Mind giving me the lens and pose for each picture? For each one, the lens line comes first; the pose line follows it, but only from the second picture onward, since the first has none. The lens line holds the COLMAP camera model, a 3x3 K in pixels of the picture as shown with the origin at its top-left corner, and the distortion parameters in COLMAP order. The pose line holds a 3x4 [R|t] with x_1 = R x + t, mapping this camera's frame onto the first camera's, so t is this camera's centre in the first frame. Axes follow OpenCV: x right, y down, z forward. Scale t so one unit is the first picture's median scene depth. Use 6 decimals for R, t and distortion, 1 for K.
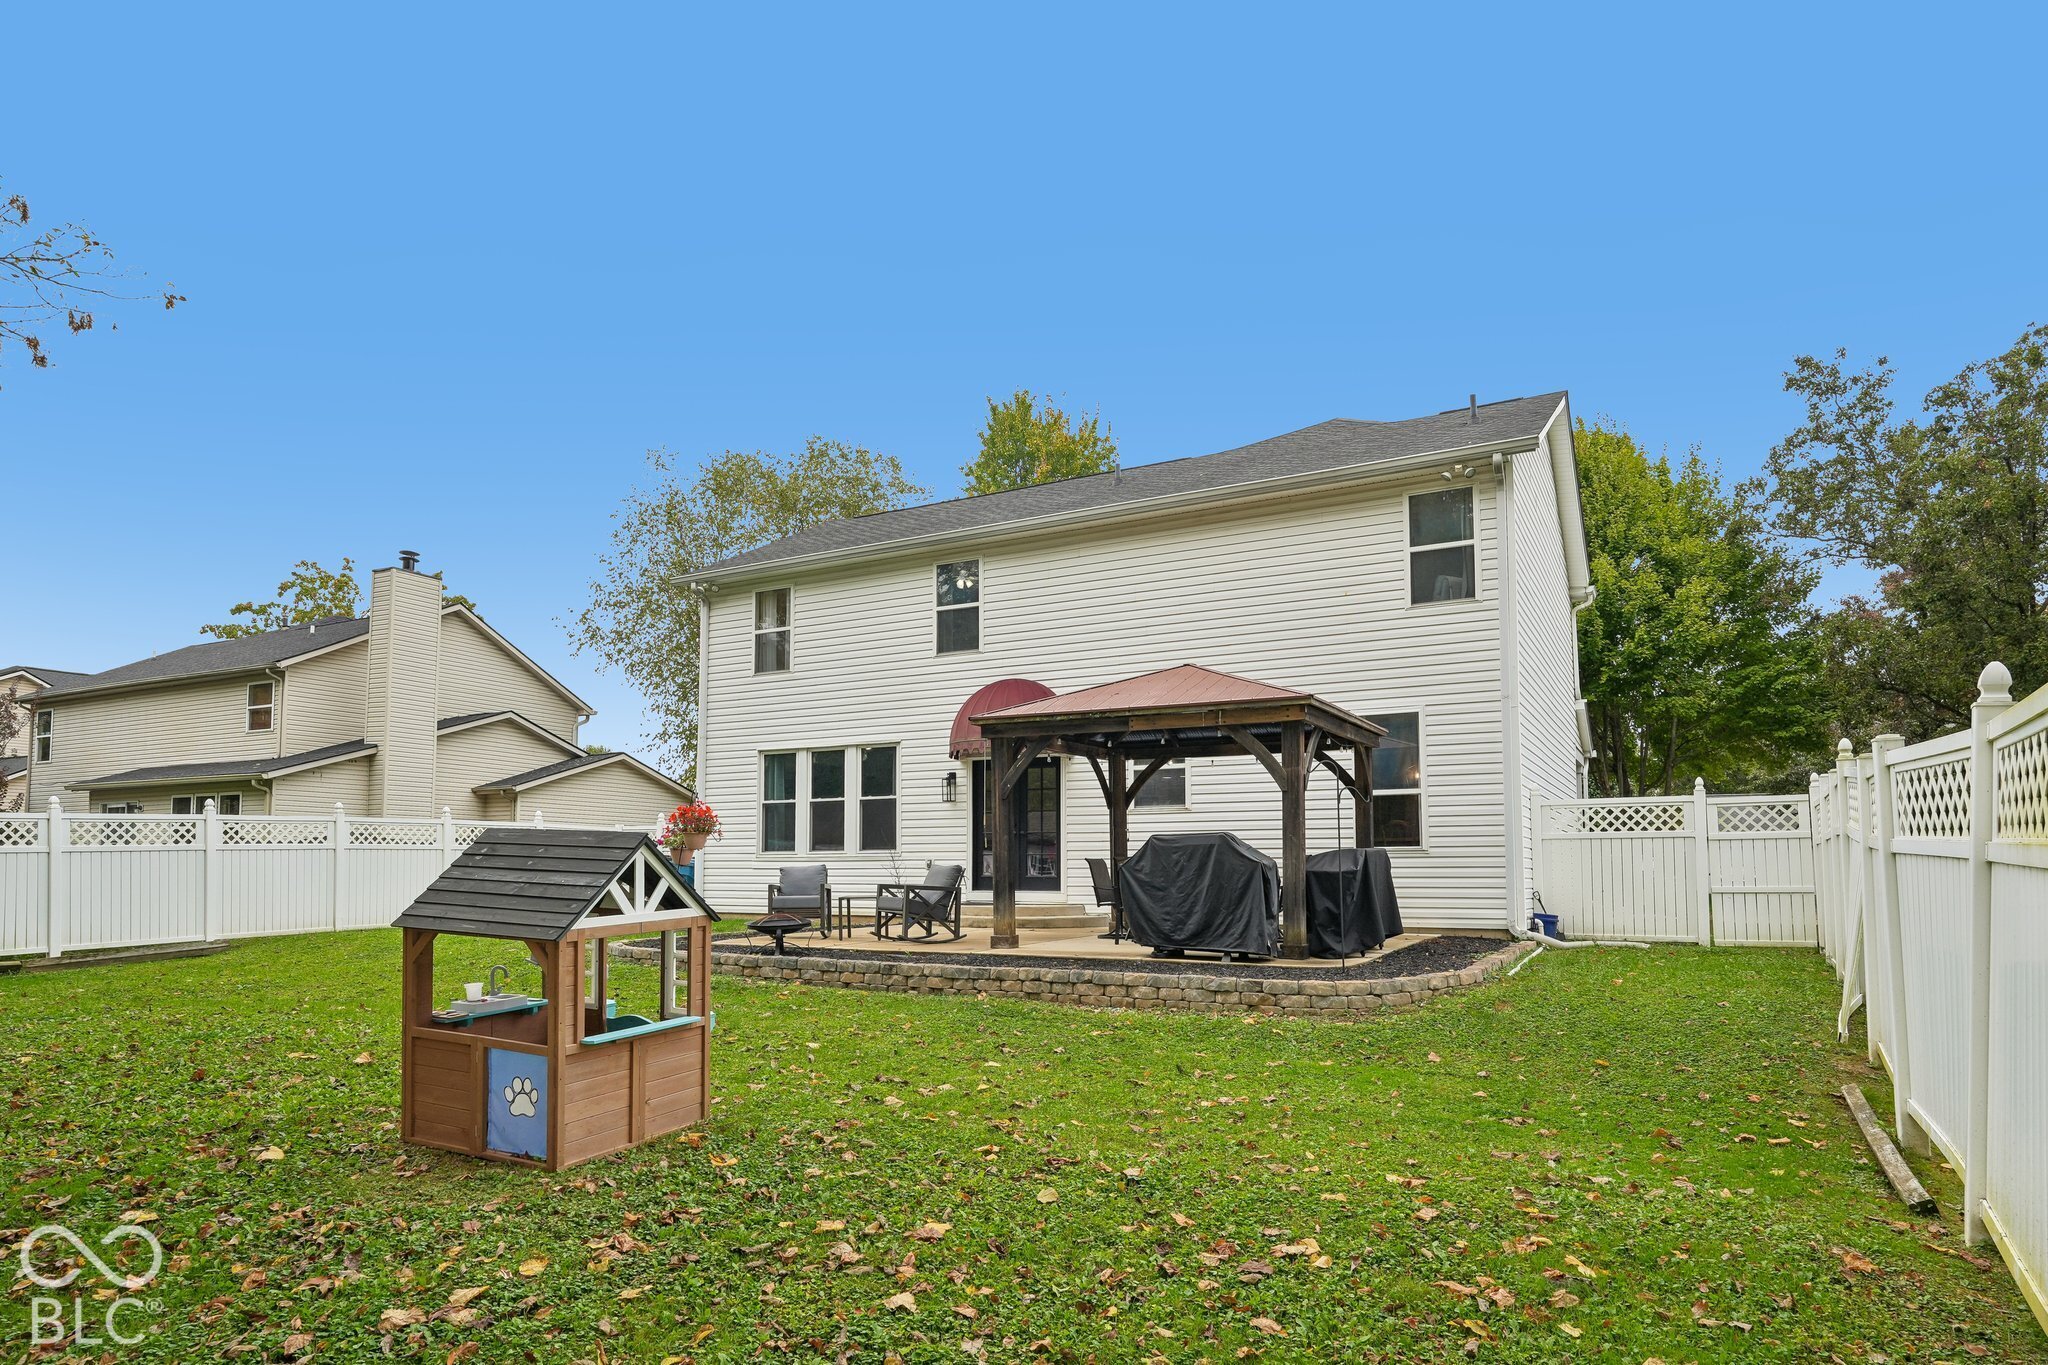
lens RADIAL K [[1174.4, 0, 1024.0], [0, 1174.4, 682.5], [0, 0, 1]] dist [-0.002597, -0.000999]
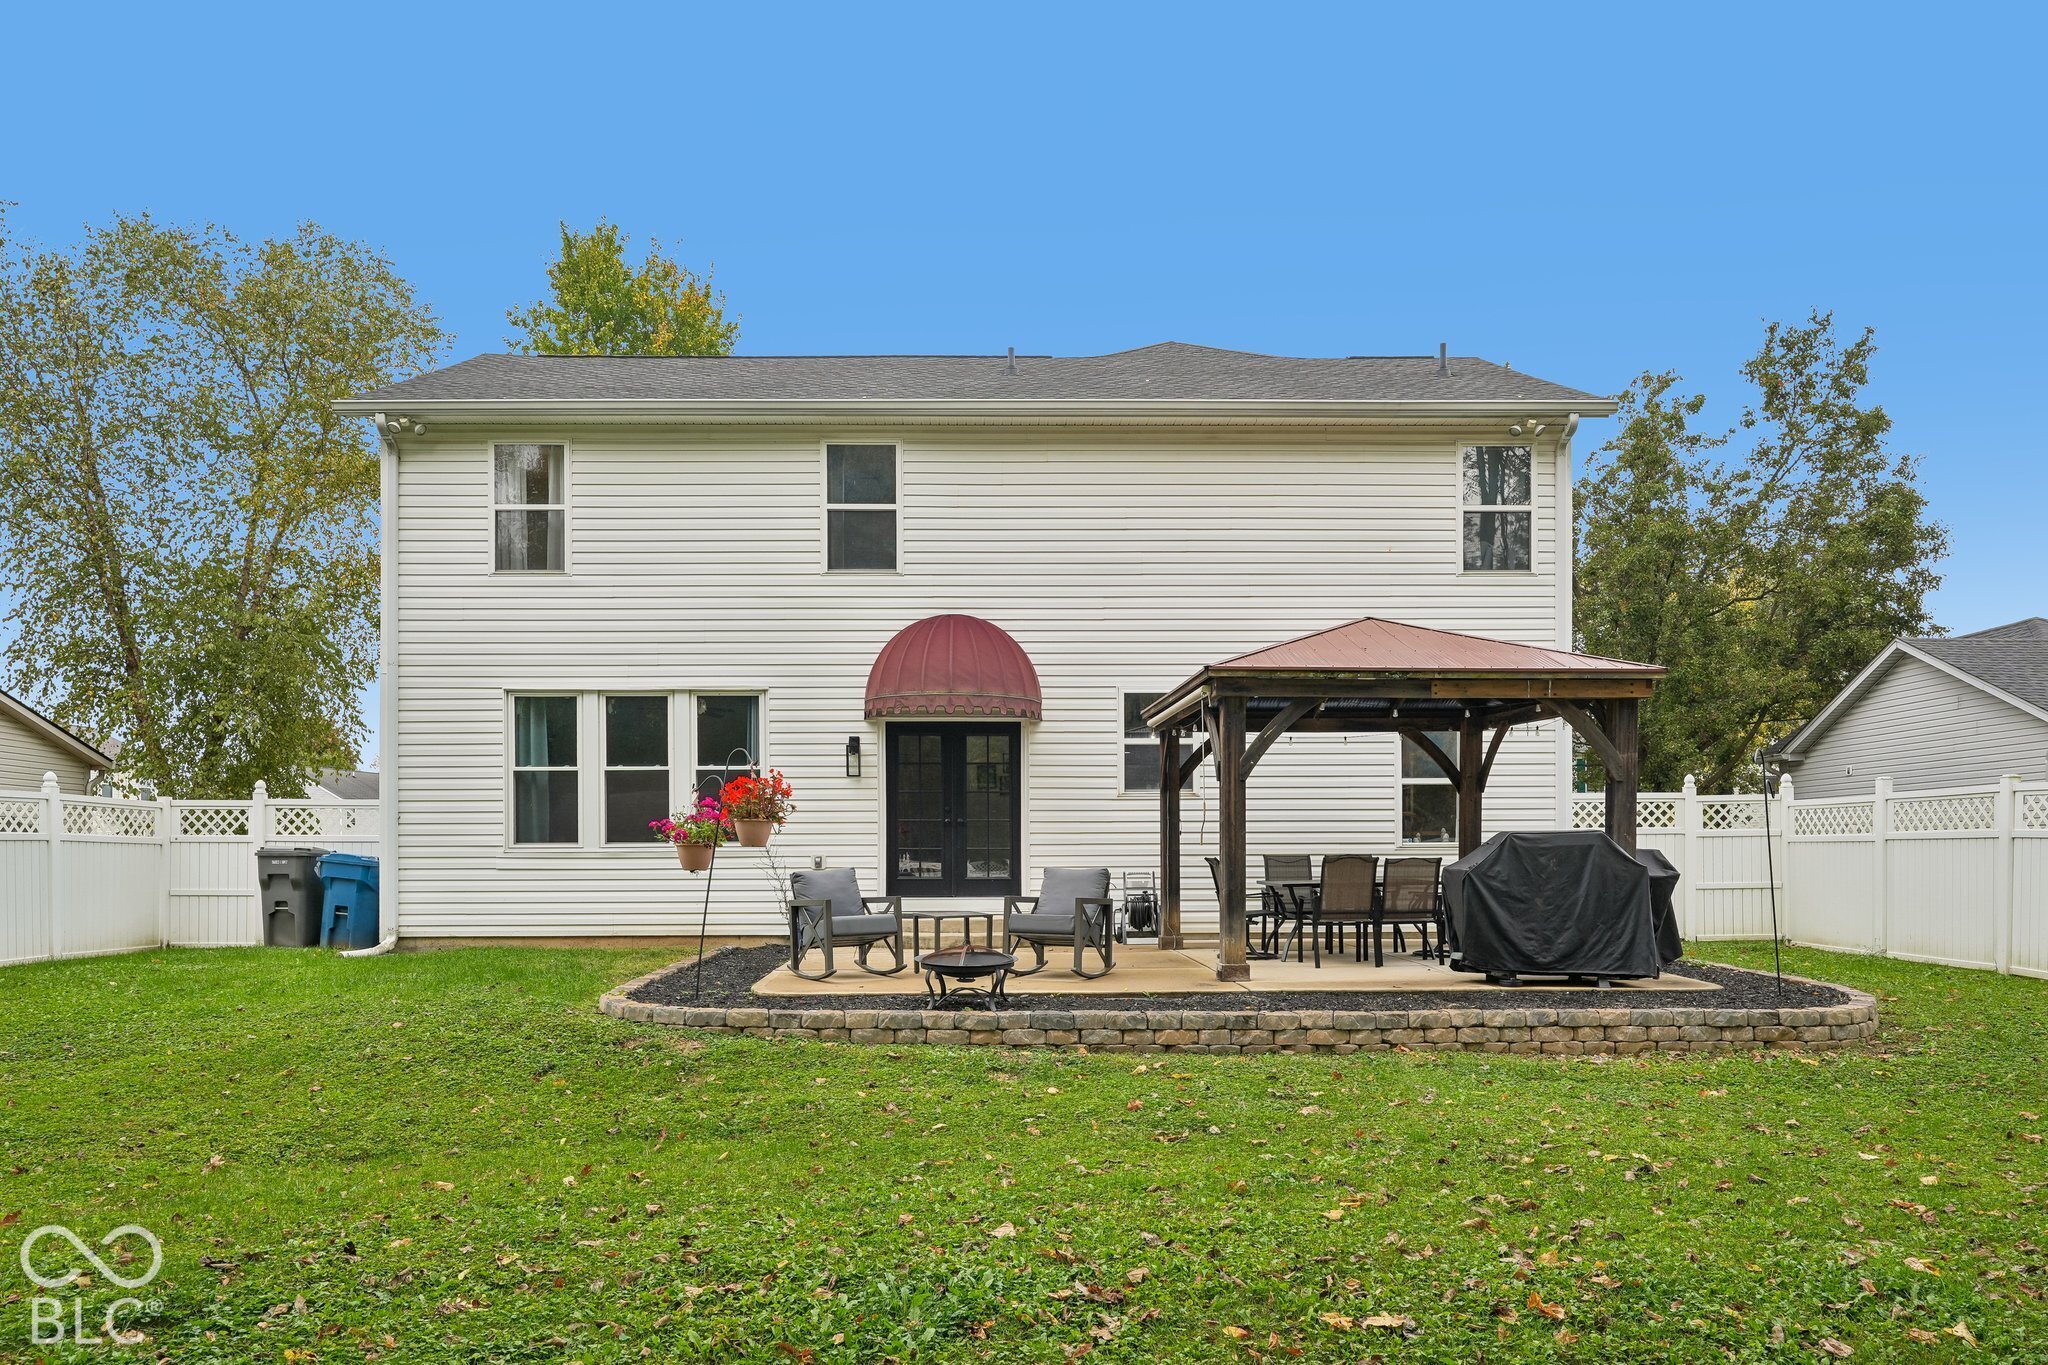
lens RADIAL K [[1323.1, 0, 1023.9], [0, 1323.1, 747.6], [0, 0, 1]] dist [0.003520, 0.001904]
pose [[0.867259, 0.037175, 0.496467, -0.390120], [-0.075580, 0.995481, 0.057486, 0.029673], [-0.492086, -0.087378, 0.866150, 0.250830]]
